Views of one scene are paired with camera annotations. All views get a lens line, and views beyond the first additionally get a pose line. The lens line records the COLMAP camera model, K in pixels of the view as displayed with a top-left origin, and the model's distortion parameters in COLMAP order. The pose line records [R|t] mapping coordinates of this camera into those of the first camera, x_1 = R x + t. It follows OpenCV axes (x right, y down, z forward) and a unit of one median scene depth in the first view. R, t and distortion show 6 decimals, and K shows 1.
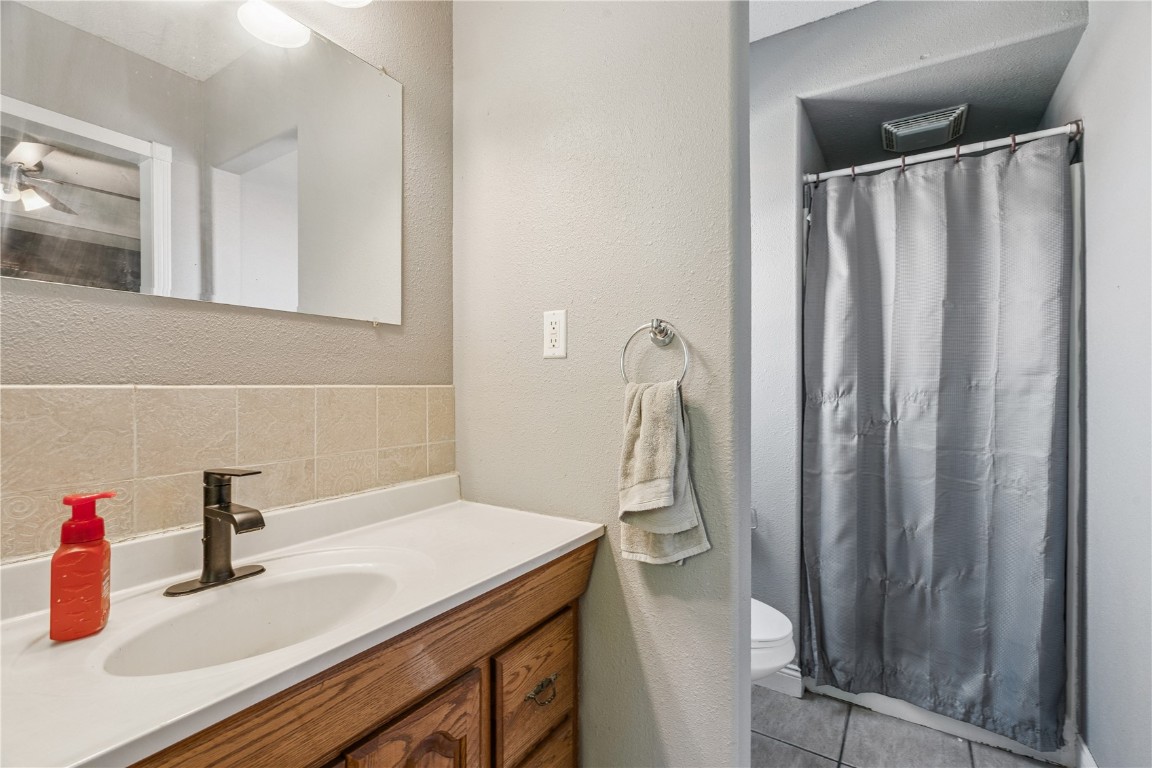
lens RADIAL K [[521.7, 0, 576.0], [0, 521.7, 384.0], [0, 0, 1]] dist [-0.002123, -0.000256]
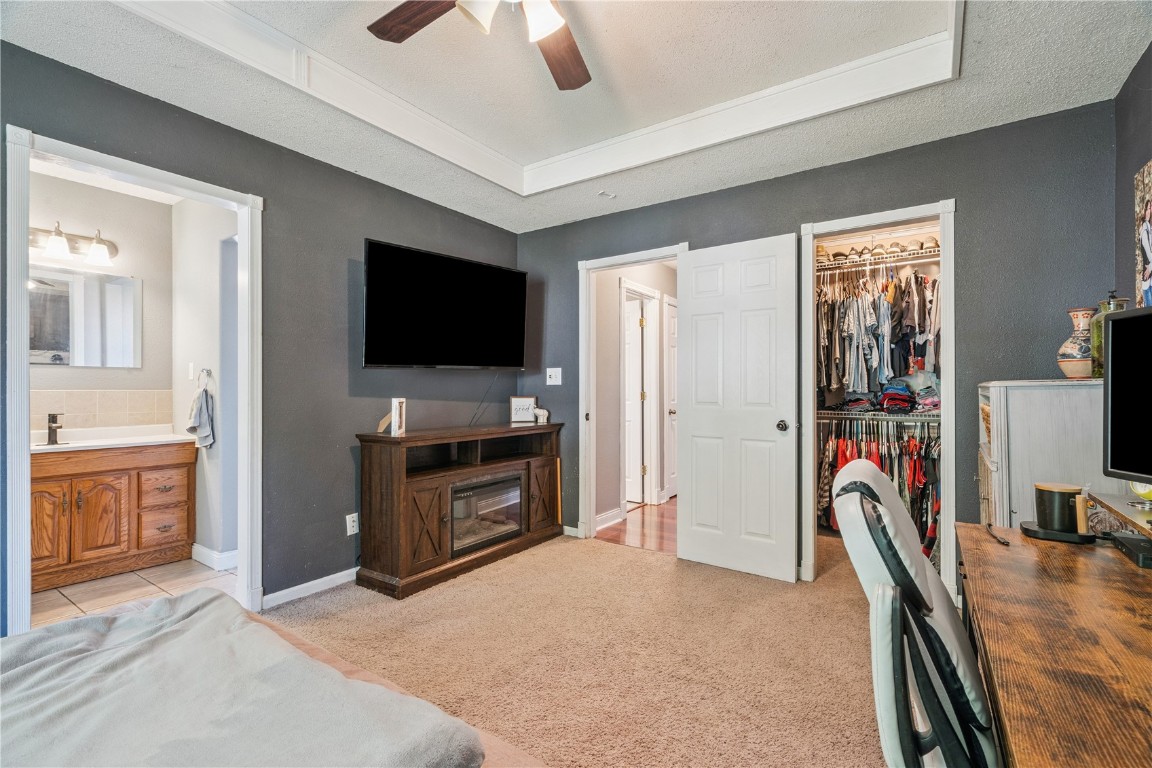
lens RADIAL K [[521.7, 0, 576.0], [0, 521.7, 384.0], [0, 0, 1]] dist [-0.002123, -0.000256]
pose [[0.999528, -0.000568, -0.030704, 2.529339], [0.000277, 0.999955, -0.009463, -0.001998], [0.030708, 0.009450, 0.999484, -2.072336]]
